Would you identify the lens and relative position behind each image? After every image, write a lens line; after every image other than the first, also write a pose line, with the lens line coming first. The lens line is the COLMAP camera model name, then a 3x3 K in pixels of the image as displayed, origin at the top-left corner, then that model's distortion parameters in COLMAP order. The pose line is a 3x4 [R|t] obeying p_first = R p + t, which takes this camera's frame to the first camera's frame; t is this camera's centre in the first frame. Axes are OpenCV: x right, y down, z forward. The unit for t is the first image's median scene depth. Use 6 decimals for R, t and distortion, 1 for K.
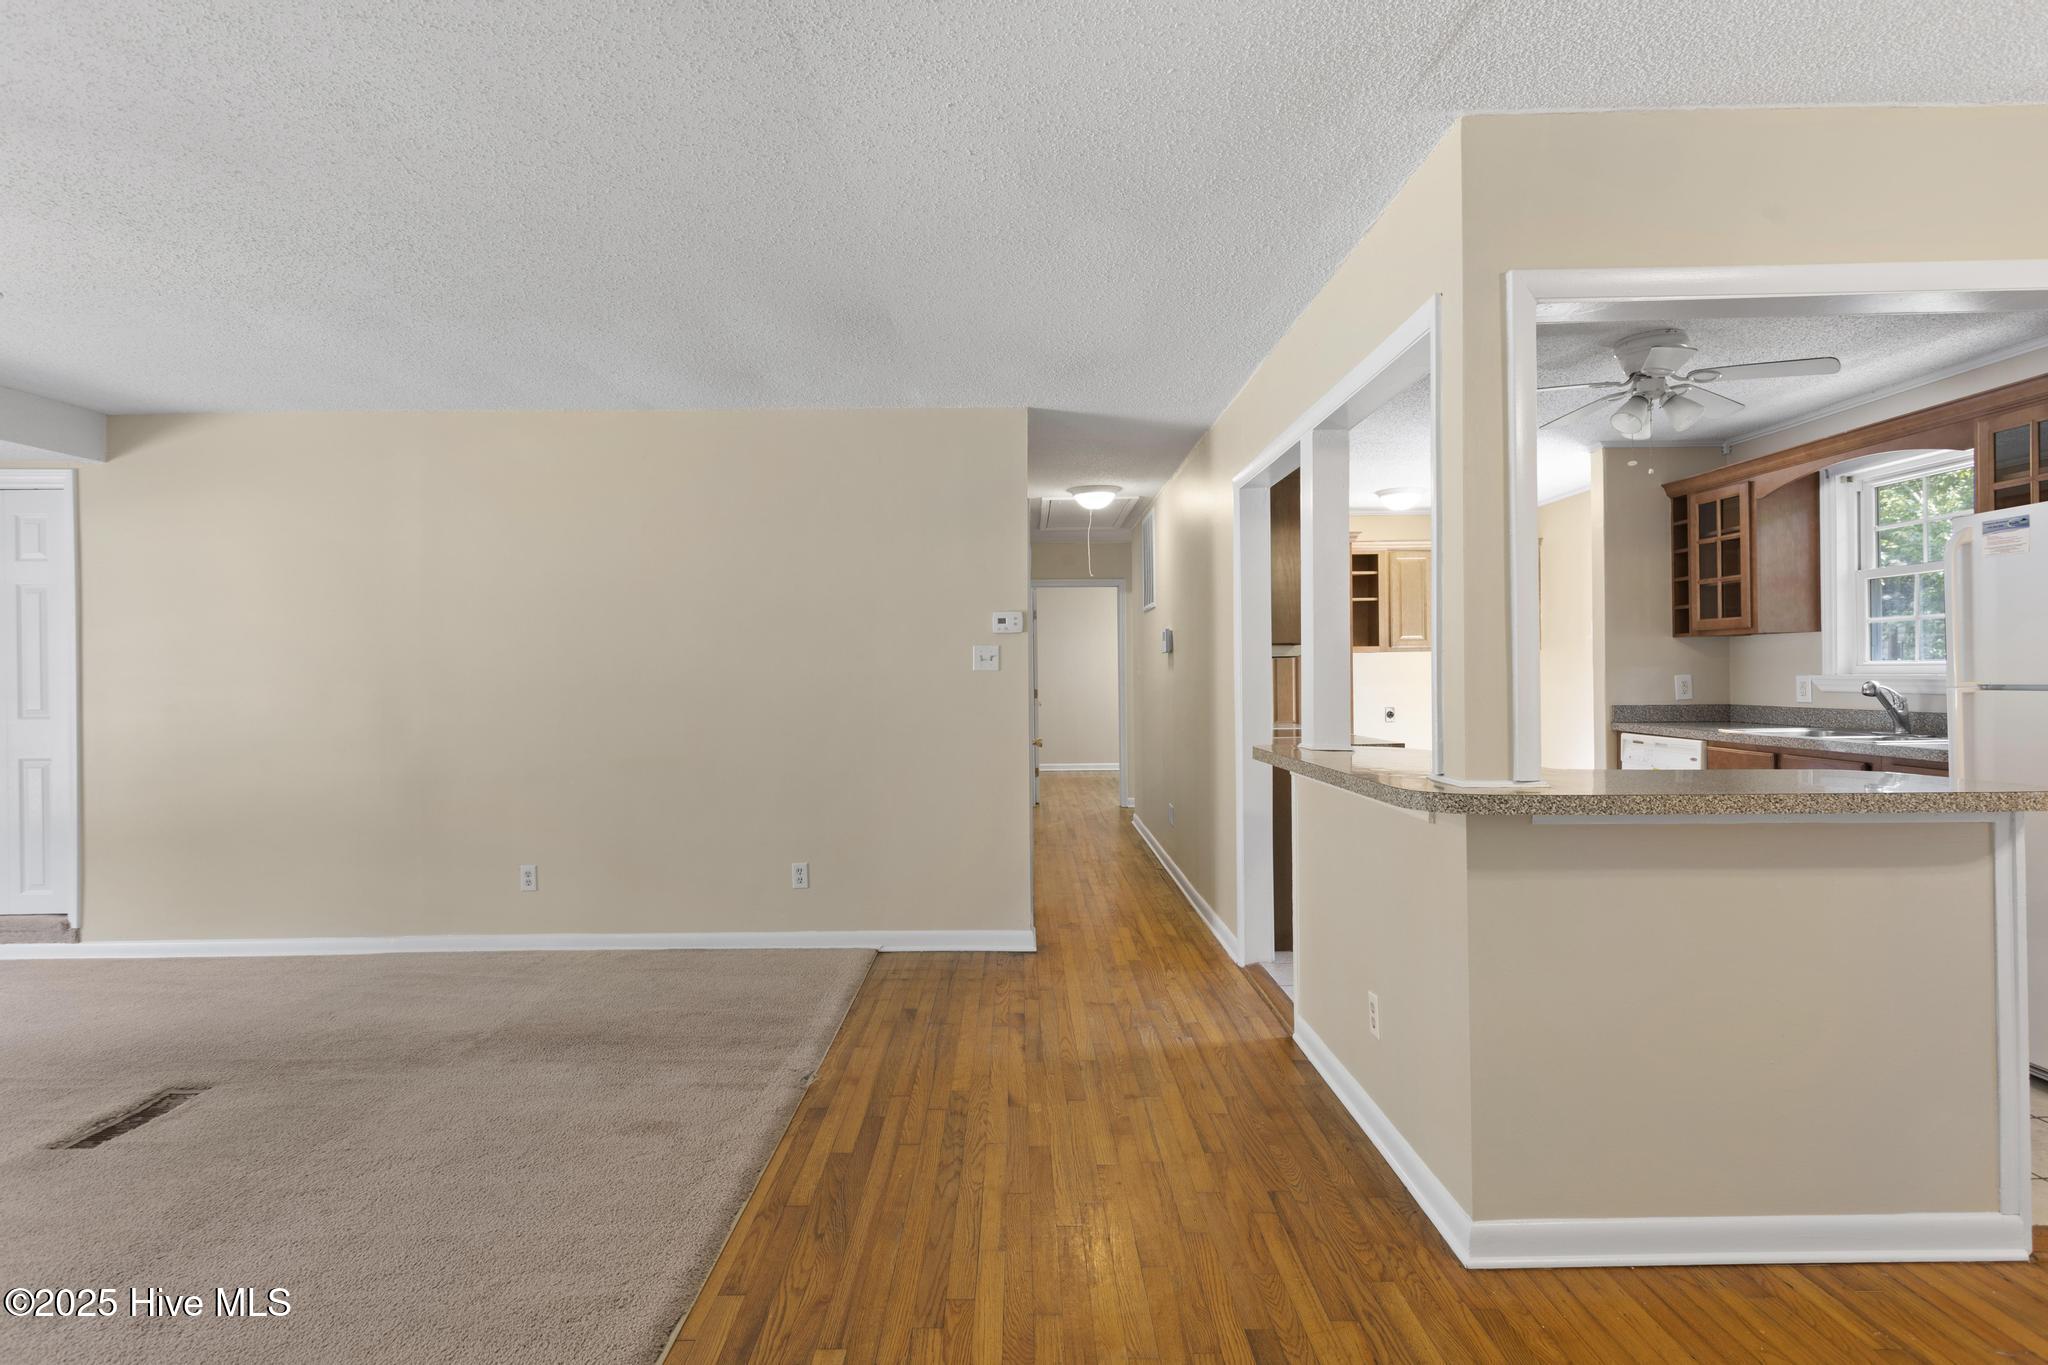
lens RADIAL K [[984.7, 0, 1028.9], [0, 984.7, 675.1], [0, 0, 1]] dist [0.005630, 0.000204]
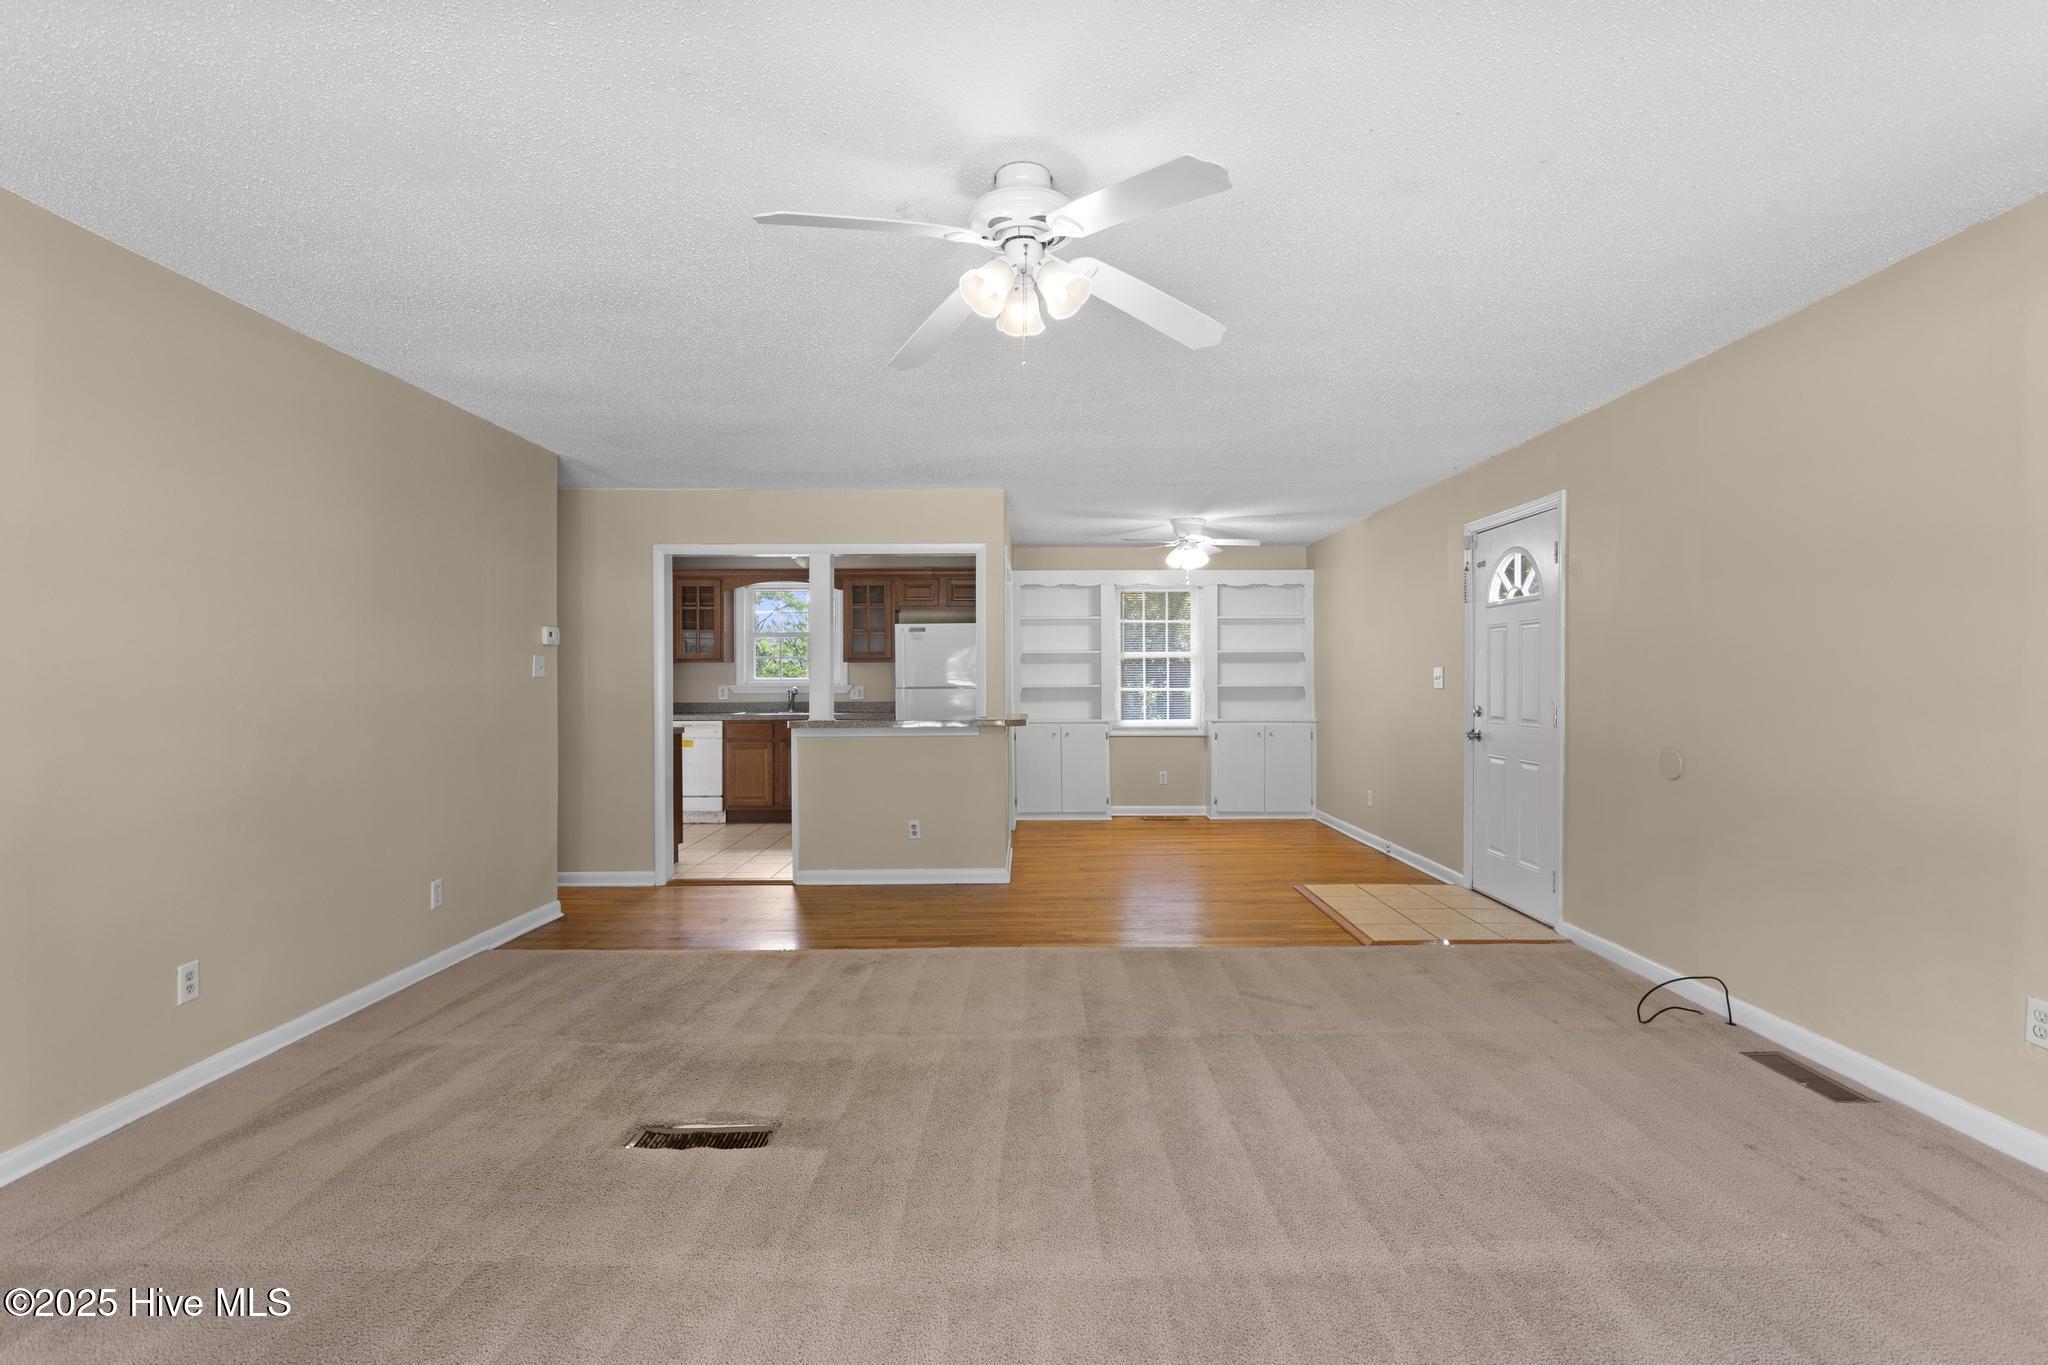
lens RADIAL K [[984.7, 0, 1032.6], [0, 984.7, 670.7], [0, 0, 1]] dist [0.005630, 0.000204]
pose [[0.014965, 0.018289, 0.999721, -1.807916], [0.005807, 0.999814, -0.018378, 0.017065], [-0.999871, 0.006081, 0.014856, 0.646486]]
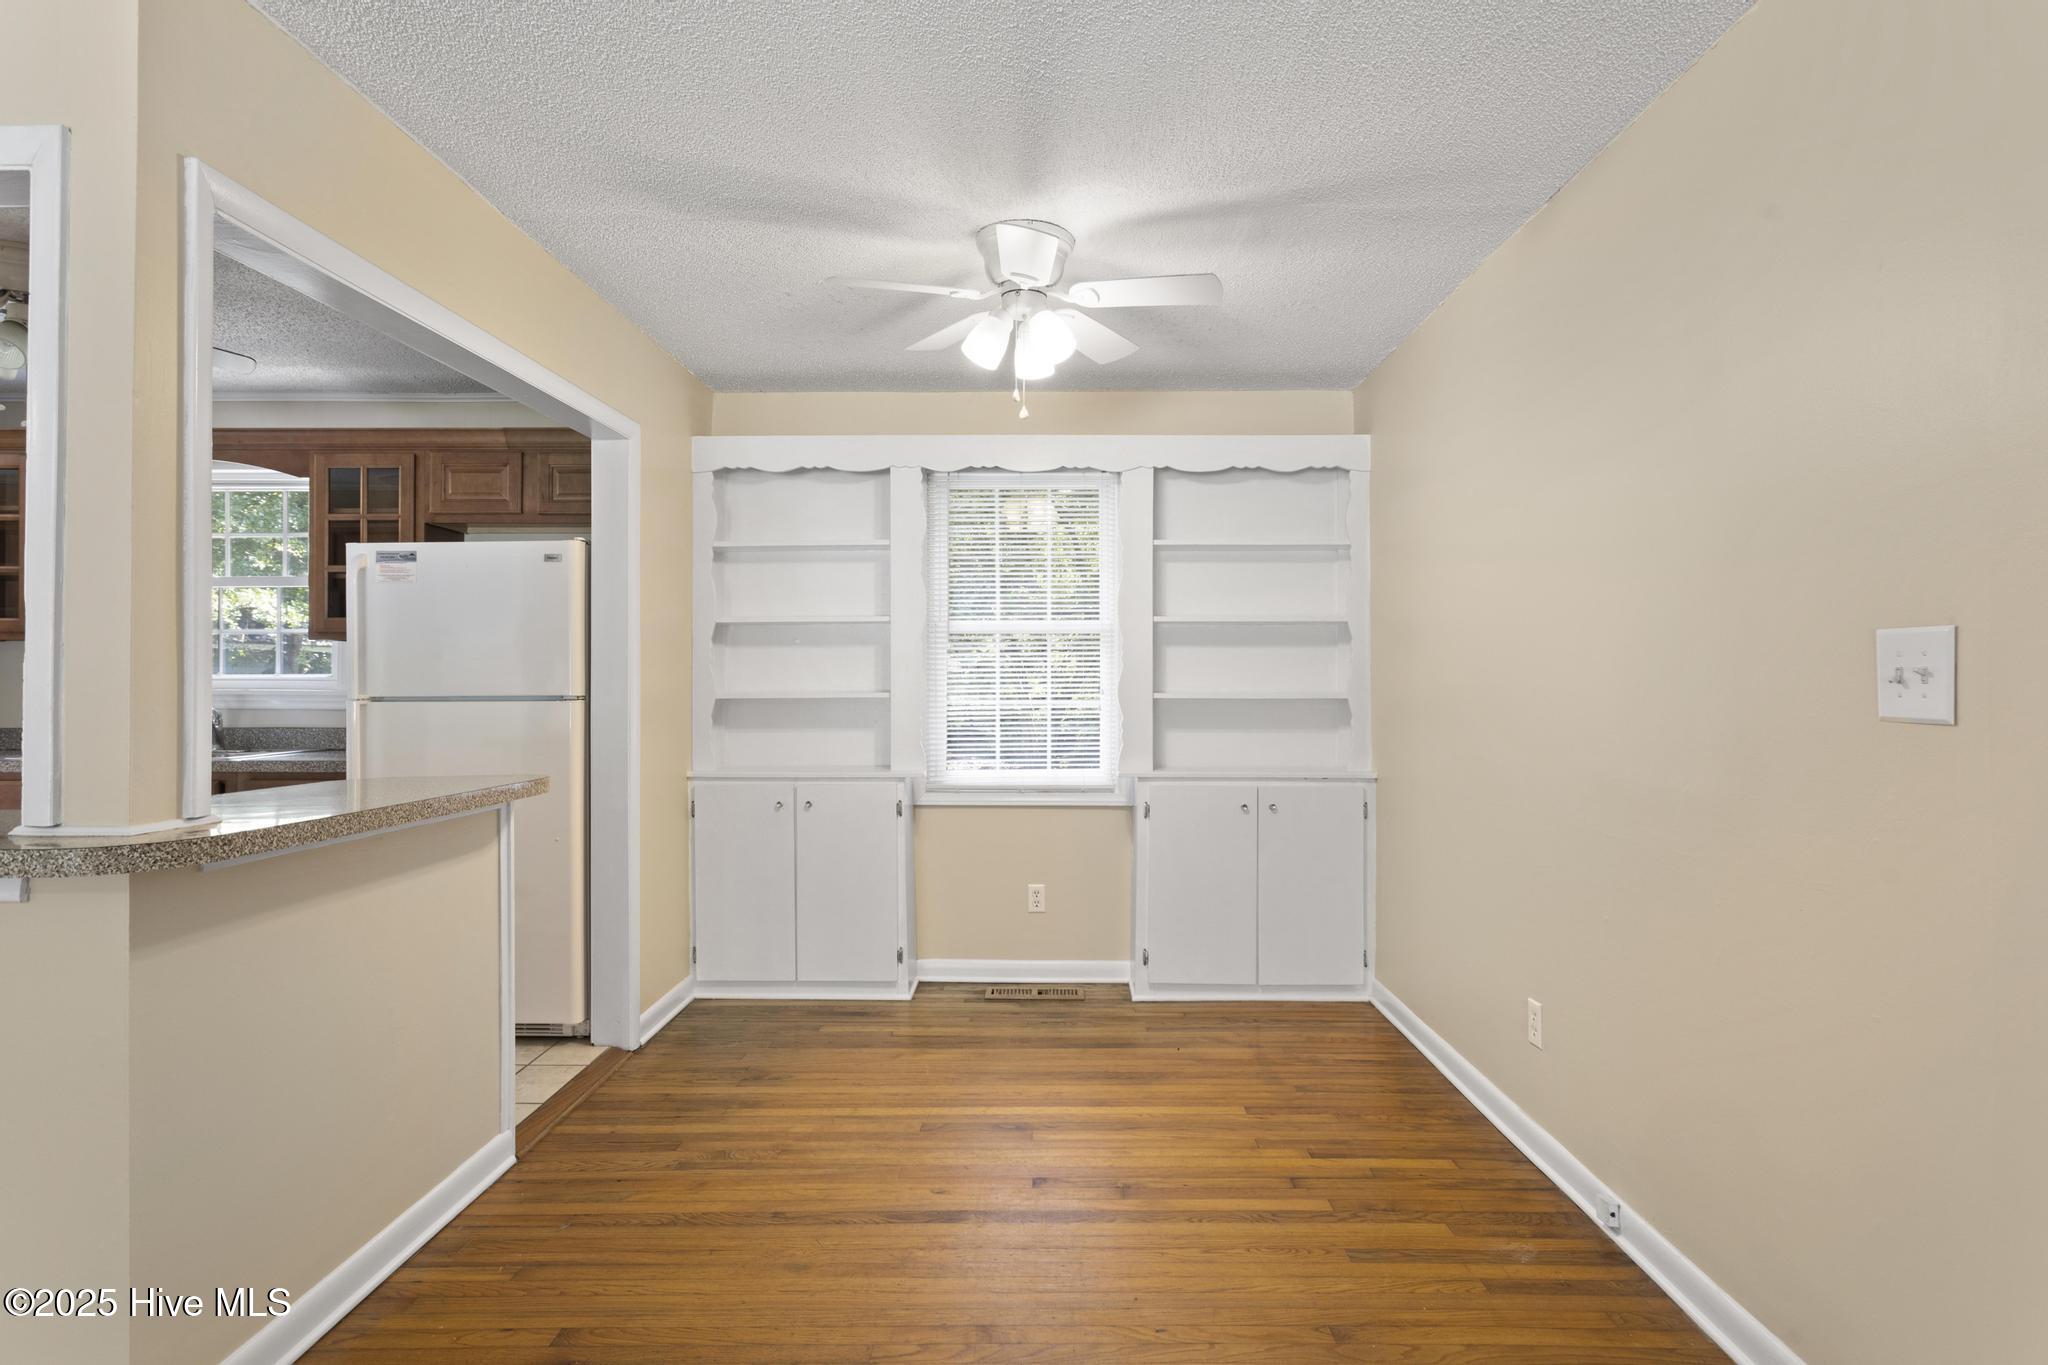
lens RADIAL K [[1095.3, 0, 1020.9], [0, 1095.3, 672.4], [0, 0, 1]] dist [0.007966, 0.001072]
pose [[0.042389, 0.020524, 0.998890, -0.249319], [0.001586, 0.999786, -0.020610, 0.009000], [-0.999100, 0.002457, 0.042347, 0.232129]]
